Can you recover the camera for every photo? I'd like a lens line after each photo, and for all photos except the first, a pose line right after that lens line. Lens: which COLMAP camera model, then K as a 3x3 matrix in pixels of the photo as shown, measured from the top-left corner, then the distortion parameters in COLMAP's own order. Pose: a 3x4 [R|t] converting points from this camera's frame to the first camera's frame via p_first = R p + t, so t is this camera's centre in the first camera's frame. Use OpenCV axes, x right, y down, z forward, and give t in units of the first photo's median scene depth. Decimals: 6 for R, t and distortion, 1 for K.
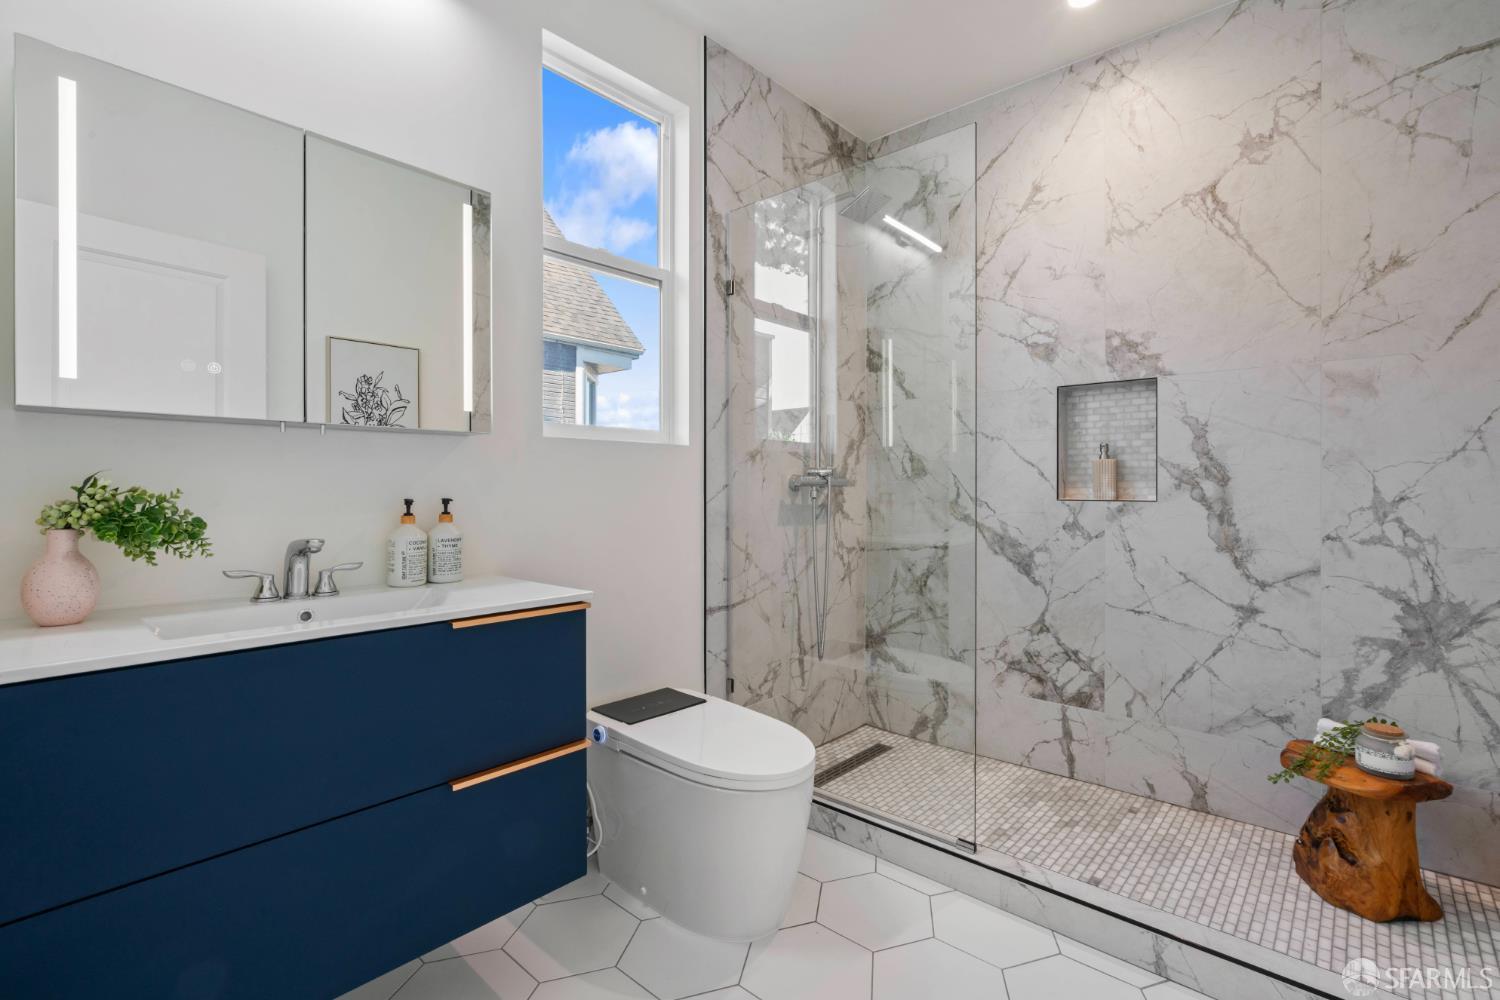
lens RADIAL K [[690.2, 0, 749.3], [0, 690.2, 495.8], [0, 0, 1]] dist [-0.001095, 0.001616]
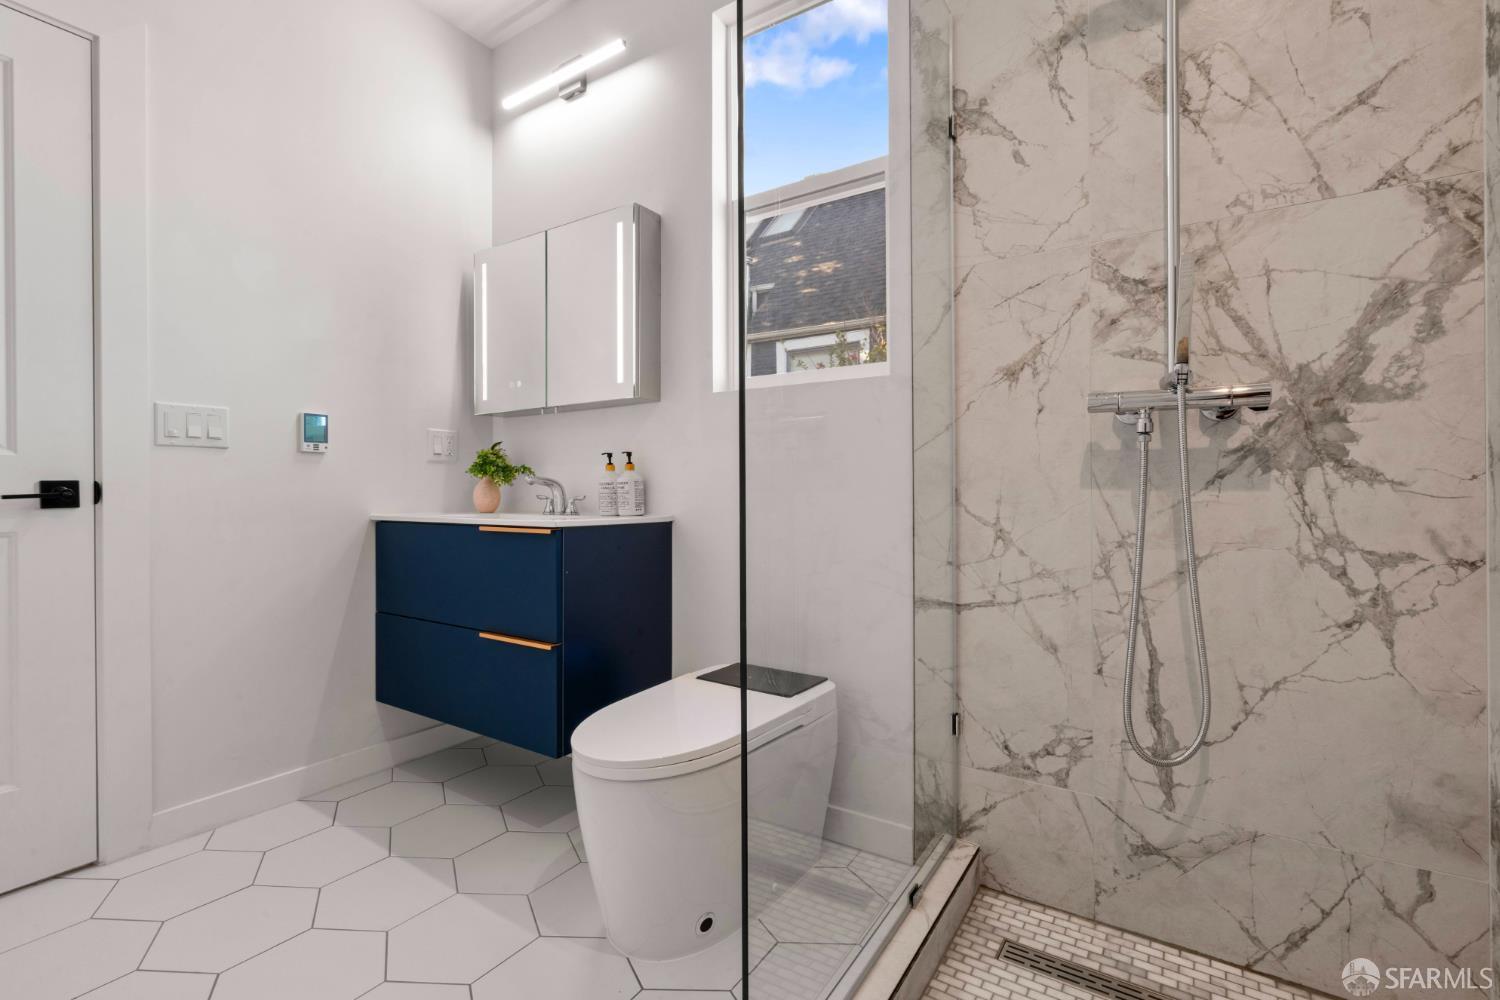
lens RADIAL K [[690.2, 0, 746.1], [0, 690.2, 492.3], [0, 0, 1]] dist [-0.001095, 0.001616]
pose [[0.139586, 0.004484, -0.990200, 0.565835], [-0.007445, 0.999966, 0.003479, 0.047243], [0.990182, 0.006887, 0.139615, 0.661726]]
